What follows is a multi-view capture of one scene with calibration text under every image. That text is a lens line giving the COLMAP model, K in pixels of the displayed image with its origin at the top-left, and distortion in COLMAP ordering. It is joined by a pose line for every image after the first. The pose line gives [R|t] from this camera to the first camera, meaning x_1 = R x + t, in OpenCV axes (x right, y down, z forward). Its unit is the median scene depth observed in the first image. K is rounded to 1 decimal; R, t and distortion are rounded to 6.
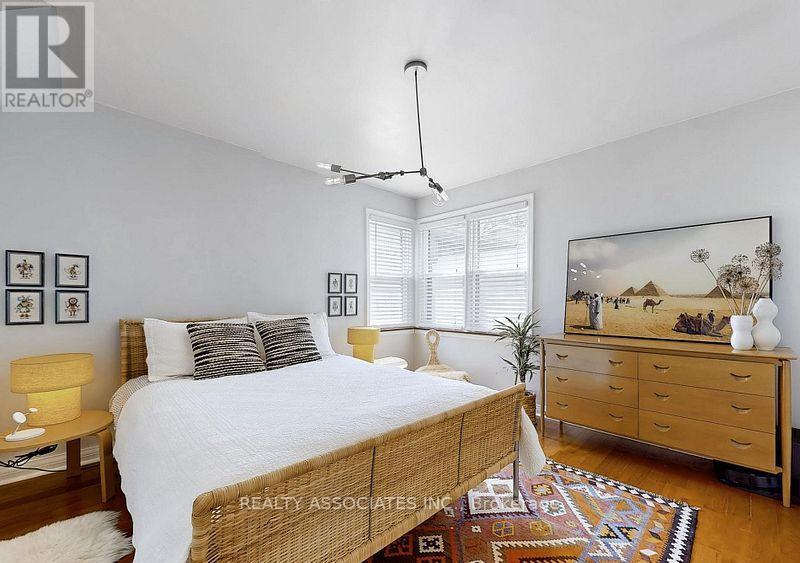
lens RADIAL K [[348.7, 0, 397.4], [0, 348.7, 304.0], [0, 0, 1]] dist [-0.002820, -0.000648]
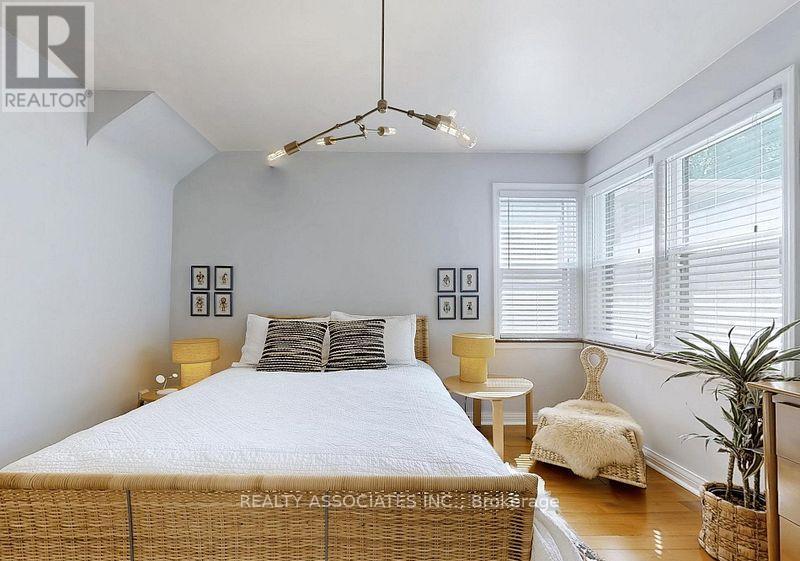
lens RADIAL K [[348.7, 0, 397.4], [0, 348.7, 303.0], [0, 0, 1]] dist [-0.002820, -0.000648]
pose [[0.723904, 0.004338, -0.689887, 0.316507], [-0.010909, 0.999927, -0.005159, 0.001218], [0.689815, 0.011260, 0.723898, 0.308630]]
